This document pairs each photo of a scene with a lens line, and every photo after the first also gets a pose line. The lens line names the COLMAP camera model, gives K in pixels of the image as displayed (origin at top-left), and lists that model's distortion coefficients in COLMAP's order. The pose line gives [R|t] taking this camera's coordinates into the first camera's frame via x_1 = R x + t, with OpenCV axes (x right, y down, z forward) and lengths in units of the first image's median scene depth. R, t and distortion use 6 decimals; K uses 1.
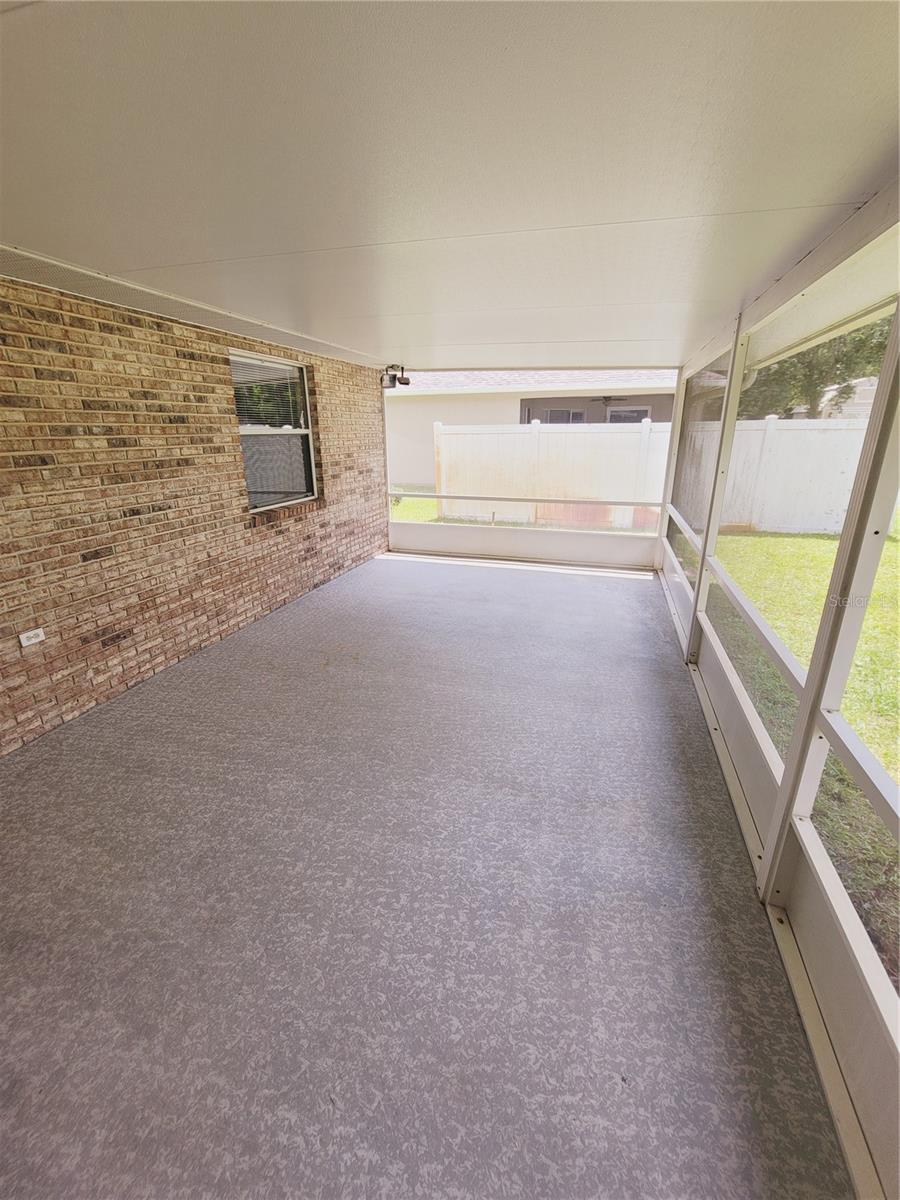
lens RADIAL K [[492.3, 0, 444.8], [0, 492.3, 592.3], [0, 0, 1]] dist [-0.002892, -0.001092]
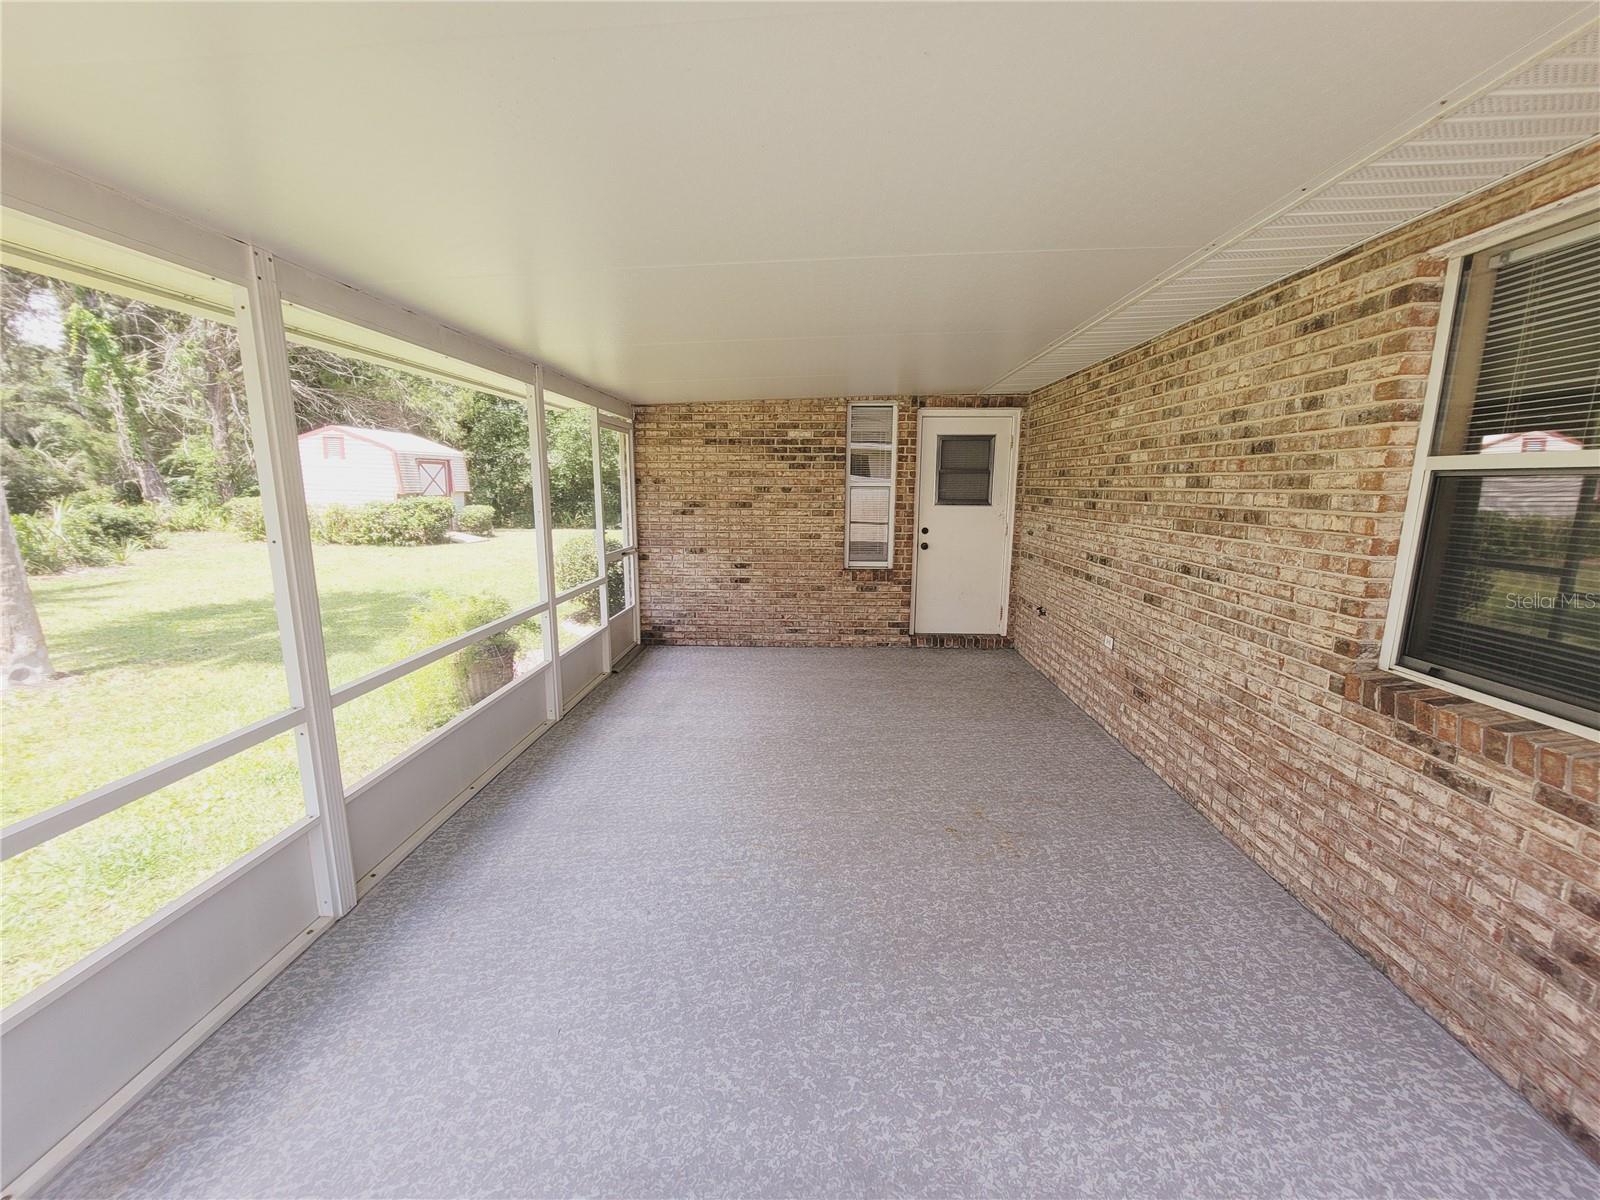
lens RADIAL K [[656.3, 0, 794.9], [0, 656.3, 604.5], [0, 0, 1]] dist [-0.002892, -0.001092]
pose [[-0.964421, 0.053024, -0.259000, 0.208379], [-0.077868, 0.879247, 0.469959, -0.496051], [0.252644, 0.473406, -0.843835, 1.565155]]
